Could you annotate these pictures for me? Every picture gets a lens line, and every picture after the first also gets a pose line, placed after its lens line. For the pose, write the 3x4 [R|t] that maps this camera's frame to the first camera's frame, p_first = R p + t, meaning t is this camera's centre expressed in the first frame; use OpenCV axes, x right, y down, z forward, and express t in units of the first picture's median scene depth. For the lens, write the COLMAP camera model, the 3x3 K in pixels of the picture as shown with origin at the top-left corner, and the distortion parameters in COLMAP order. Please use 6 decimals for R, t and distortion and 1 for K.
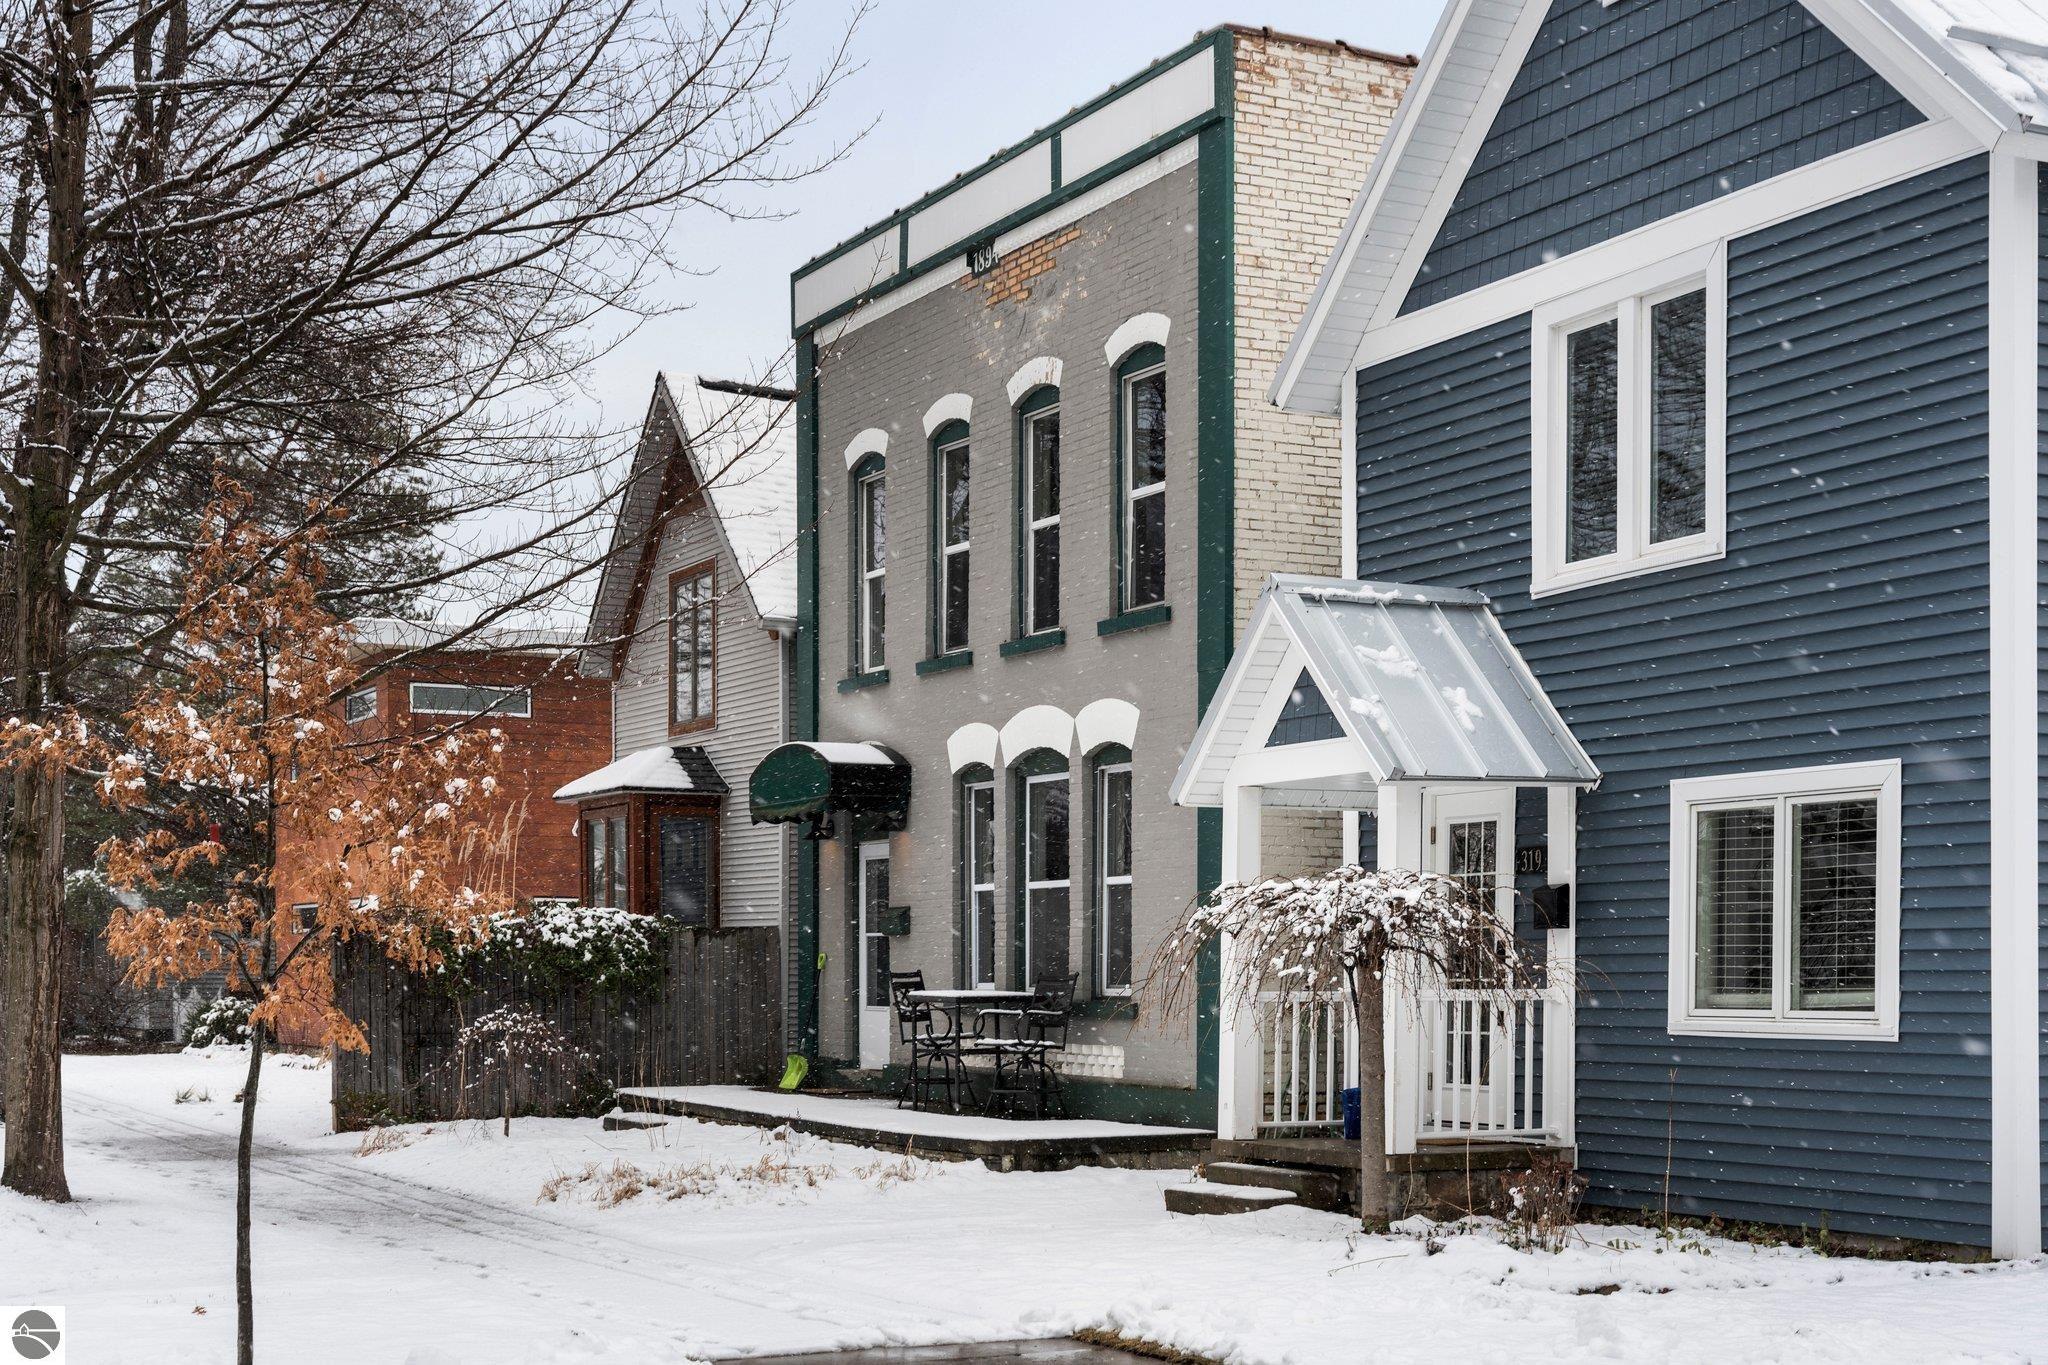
lens RADIAL K [[2895.8, 0, 1024.0], [0, 2895.8, 682.5], [0, 0, 1]] dist [-0.254431, -0.013651]
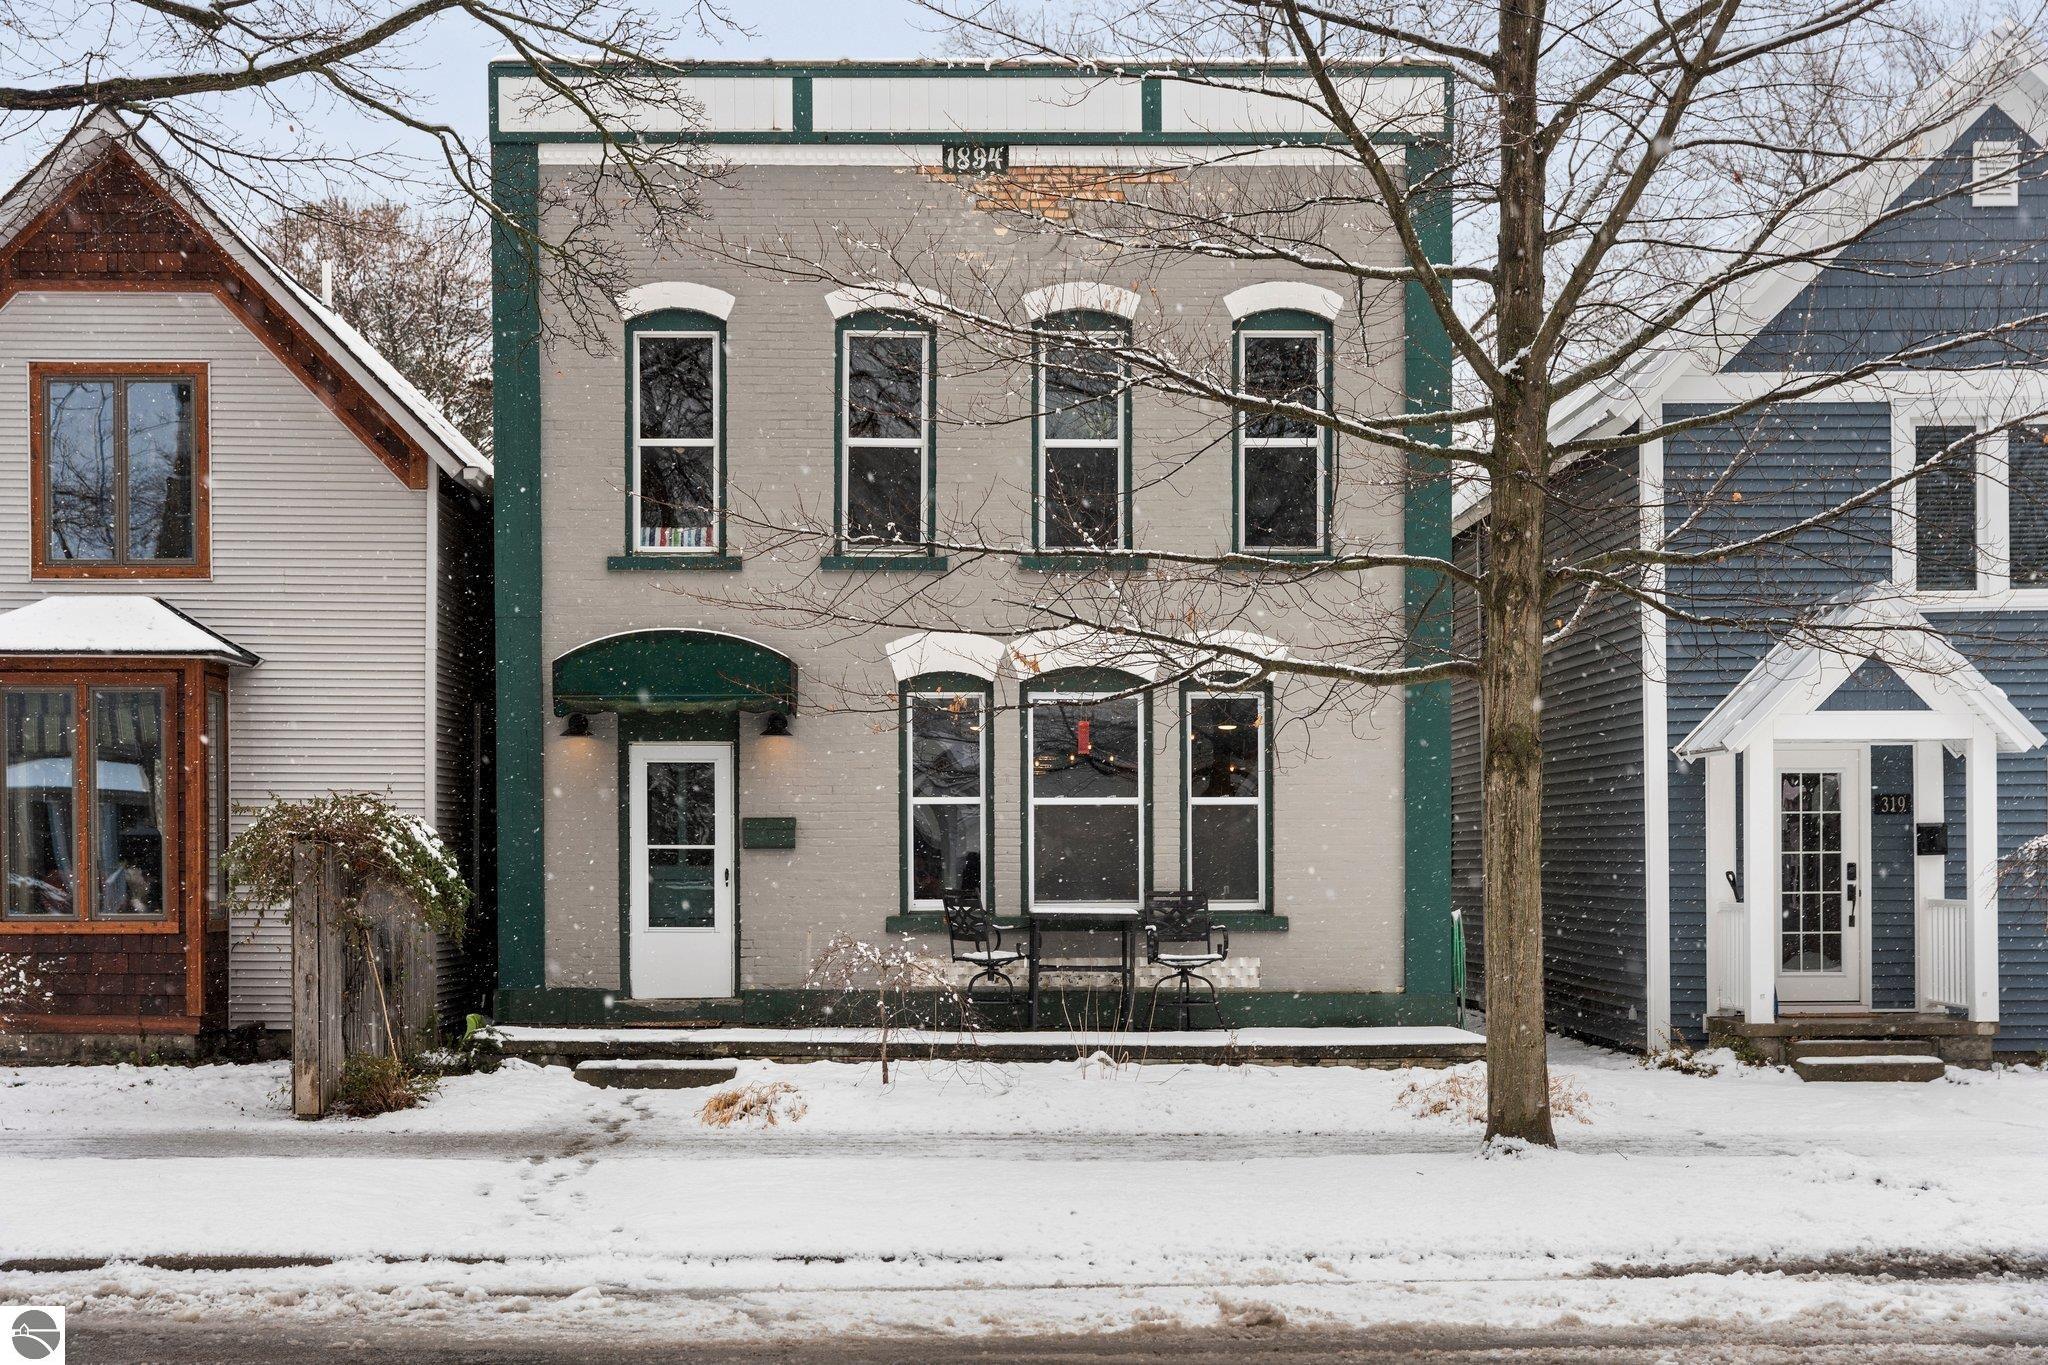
lens RADIAL K [[2906.2, 0, 1024.0], [0, 2906.2, 682.5], [0, 0, 1]] dist [-0.006435, -0.019926]
pose [[0.426804, 0.058088, 0.902476, -1.226696], [-0.084421, 0.996136, -0.024192, 0.070802], [-0.900395, -0.065863, 0.430059, 0.764951]]
